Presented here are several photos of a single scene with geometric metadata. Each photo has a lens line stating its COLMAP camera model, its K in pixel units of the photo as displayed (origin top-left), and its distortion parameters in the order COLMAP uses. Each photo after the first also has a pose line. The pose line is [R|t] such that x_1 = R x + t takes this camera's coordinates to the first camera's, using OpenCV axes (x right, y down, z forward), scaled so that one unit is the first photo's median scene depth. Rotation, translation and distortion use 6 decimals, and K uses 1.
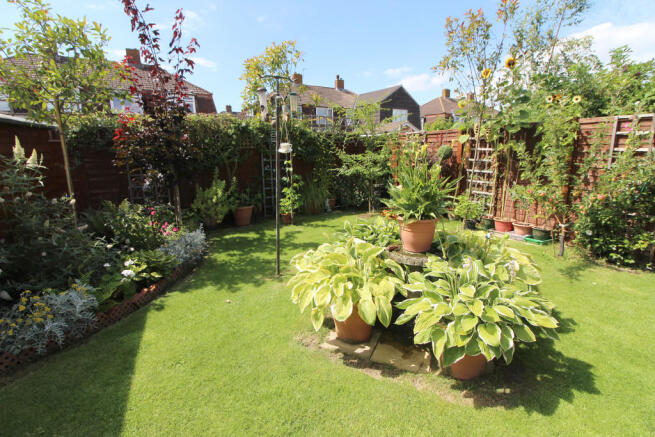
lens RADIAL K [[303.9, 0, 327.5], [0, 303.9, 218.5], [0, 0, 1]] dist [-0.010541, -0.000666]
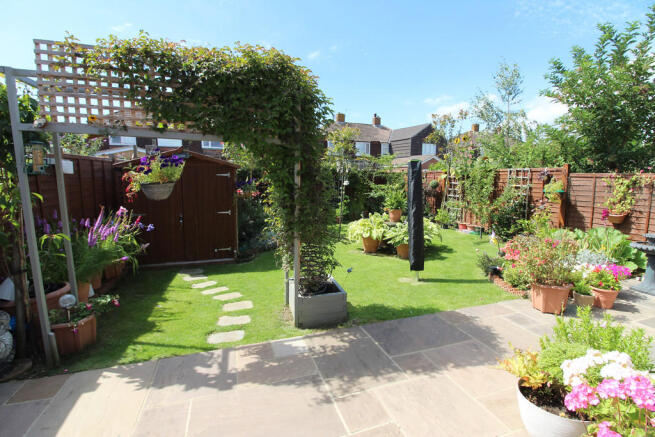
lens RADIAL K [[303.9, 0, 327.5], [0, 303.9, 218.5], [0, 0, 1]] dist [-0.010541, -0.000666]
pose [[0.992669, 0.032199, -0.116498, 0.003190], [-0.041564, 0.996018, -0.078873, 0.130153], [0.113495, 0.083137, 0.990054, -0.732382]]
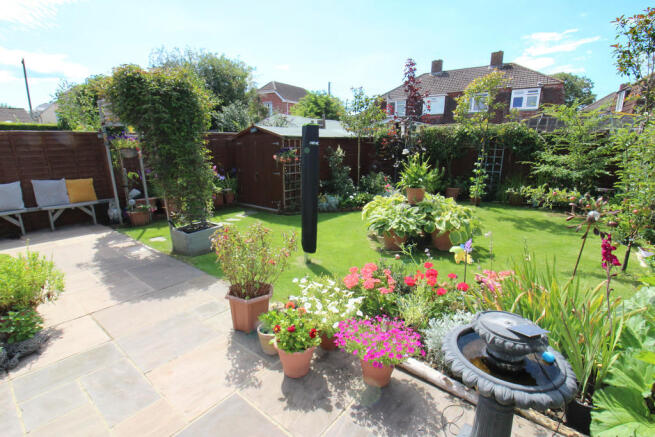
lens RADIAL K [[318.4, 0, 330.9], [0, 318.4, 223.0], [0, 0, 1]] dist [-0.004077, -0.000766]
pose [[0.416474, 0.212159, -0.884046, 3.665458], [-0.205995, 0.969122, 0.135532, -0.362259], [0.885503, 0.125664, 0.447317, 1.810346]]
